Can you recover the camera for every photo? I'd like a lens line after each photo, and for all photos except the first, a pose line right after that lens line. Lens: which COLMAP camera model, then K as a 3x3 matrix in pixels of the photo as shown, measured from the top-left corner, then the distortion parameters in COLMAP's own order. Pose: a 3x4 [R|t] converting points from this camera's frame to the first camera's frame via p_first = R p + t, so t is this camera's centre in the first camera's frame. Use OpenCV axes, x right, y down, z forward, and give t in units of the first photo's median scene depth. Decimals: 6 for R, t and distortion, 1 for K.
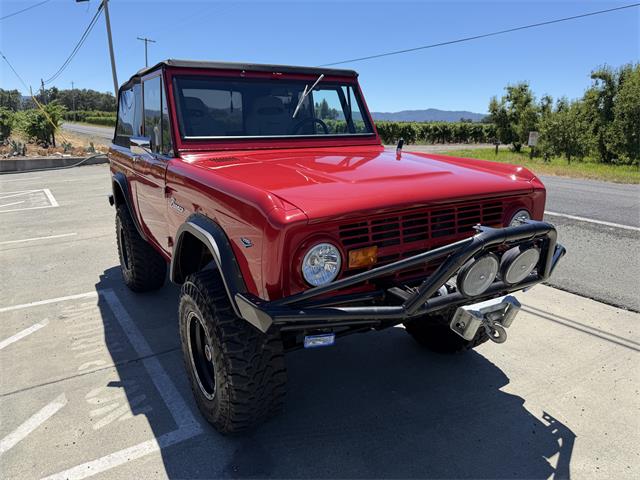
lens RADIAL K [[459.2, 0, 325.6], [0, 459.2, 240.9], [0, 0, 1]] dist [0.034799, -0.041806]
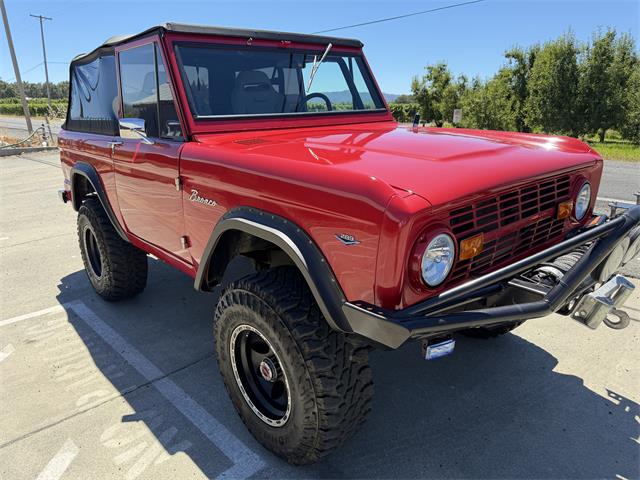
lens RADIAL K [[459.2, 0, 328.8], [0, 459.2, 234.4], [0, 0, 1]] dist [0.034799, -0.041806]
pose [[0.983790, -0.067302, 0.166214, -0.244075], [0.063464, 0.997583, 0.028300, -0.021216], [-0.167717, -0.017292, 0.985684, 0.142451]]
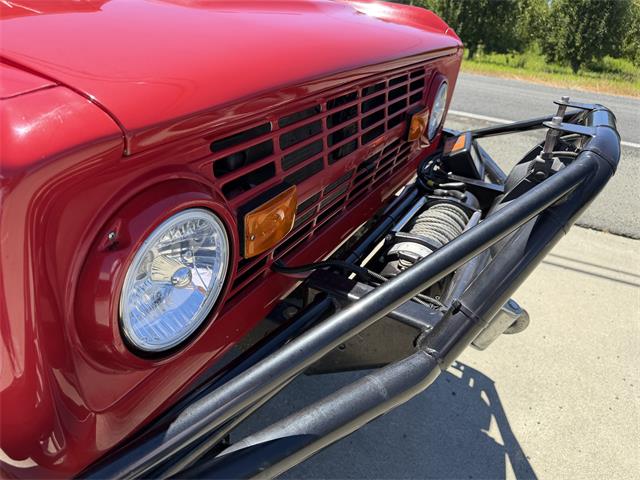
lens RADIAL K [[459.2, 0, 314.9], [0, 459.2, 238.6], [0, 0, 1]] dist [0.034799, -0.041806]
pose [[0.854384, -0.185570, 0.485378, -0.053962], [0.063395, 0.964308, 0.257083, -0.032998], [-0.515761, -0.188877, 0.835653, 0.500305]]
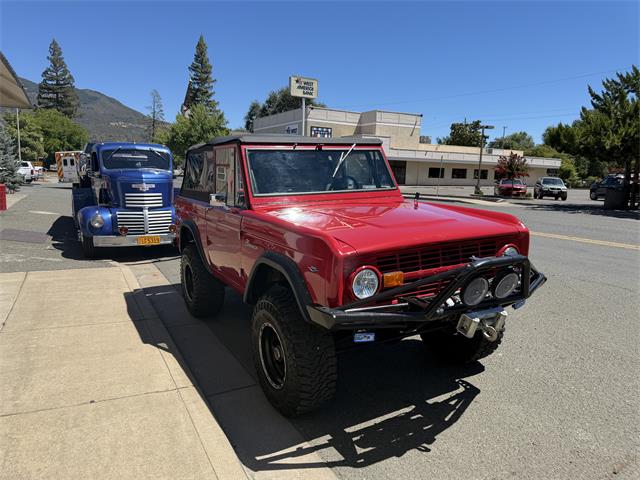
lens RADIAL K [[459.2, 0, 319.4], [0, 459.2, 238.0], [0, 0, 1]] dist [0.034799, -0.041806]
pose [[0.998965, -0.000633, -0.045491, -0.063692], [-0.004025, 0.994753, -0.102230, 0.041174], [0.045317, 0.102307, 0.993720, -0.334280]]
